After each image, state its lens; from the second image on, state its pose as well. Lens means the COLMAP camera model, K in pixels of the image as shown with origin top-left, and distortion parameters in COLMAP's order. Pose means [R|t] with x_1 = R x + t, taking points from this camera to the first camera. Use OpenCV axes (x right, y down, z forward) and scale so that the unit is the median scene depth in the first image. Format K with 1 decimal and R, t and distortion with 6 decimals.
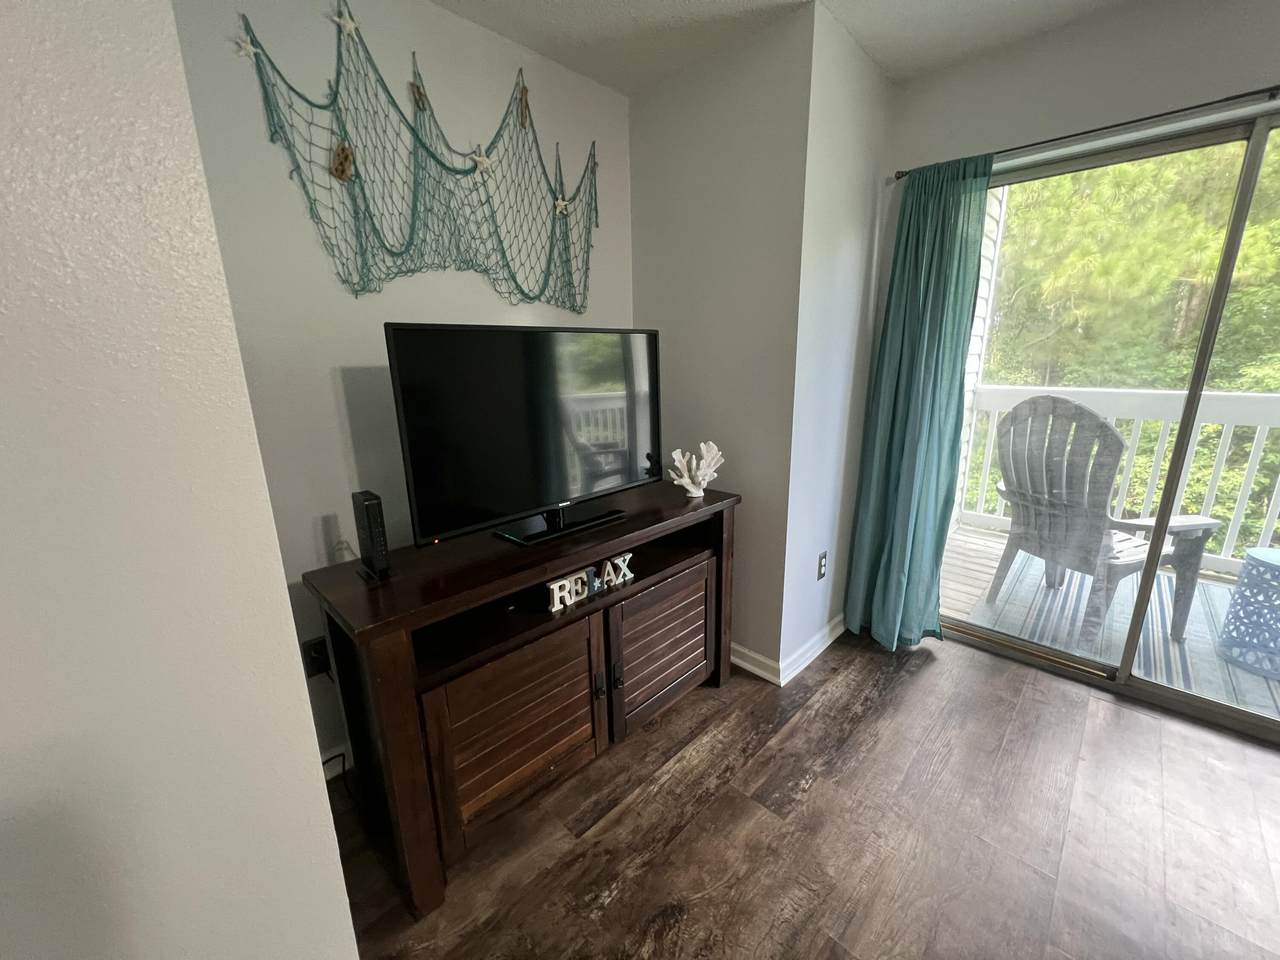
lens RADIAL K [[511.9, 0, 640.6], [0, 511.9, 479.0], [0, 0, 1]] dist [-0.000555, 0.000684]
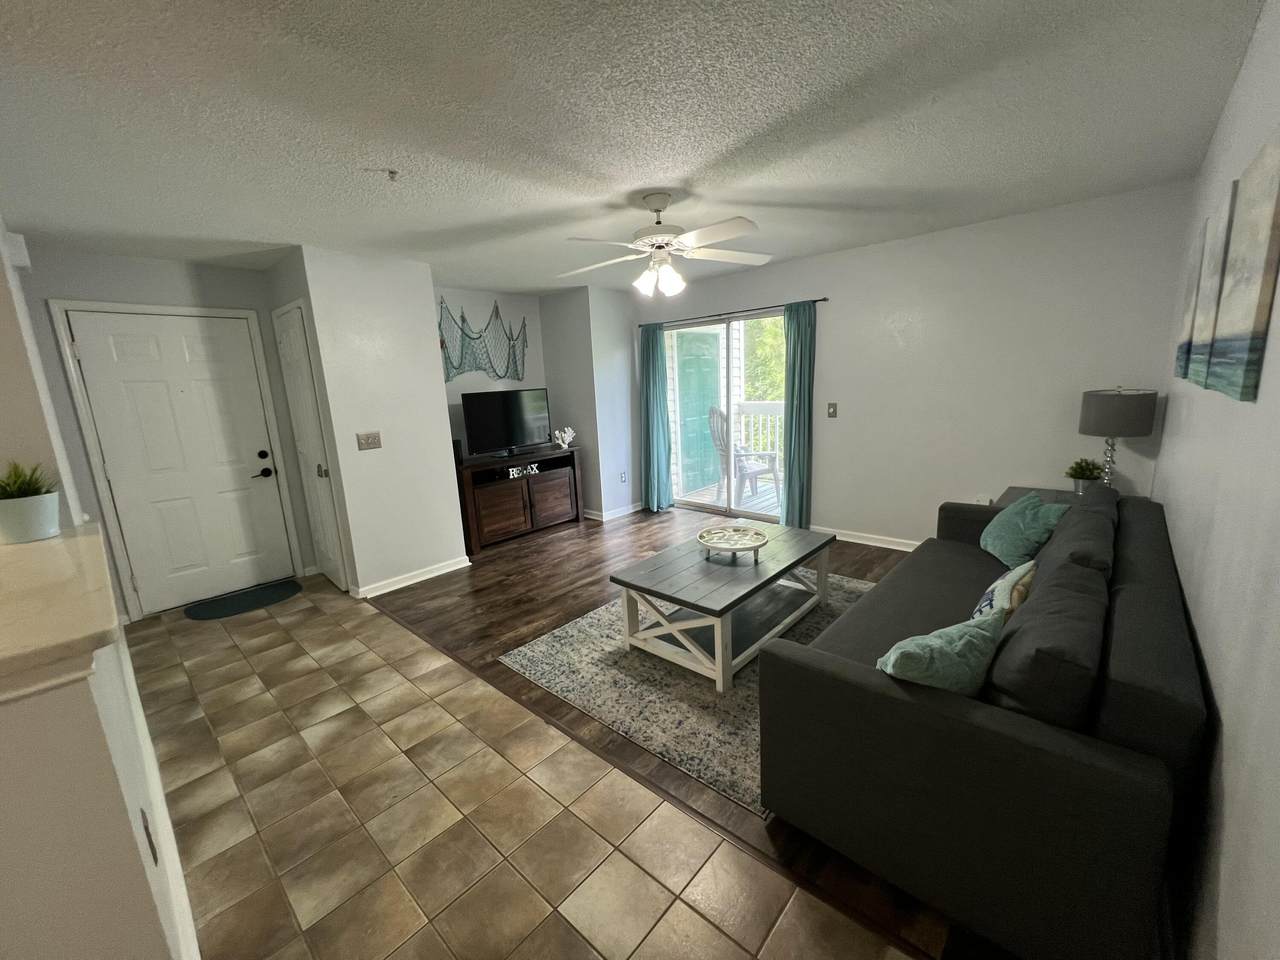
lens RADIAL K [[511.9, 0, 638.1], [0, 511.9, 479.5], [0, 0, 1]] dist [-0.000555, 0.000684]
pose [[0.998958, -0.039376, 0.023064, 0.433604], [0.040469, 0.997979, -0.048992, 0.356630], [-0.021088, 0.049874, 0.998533, -1.733156]]
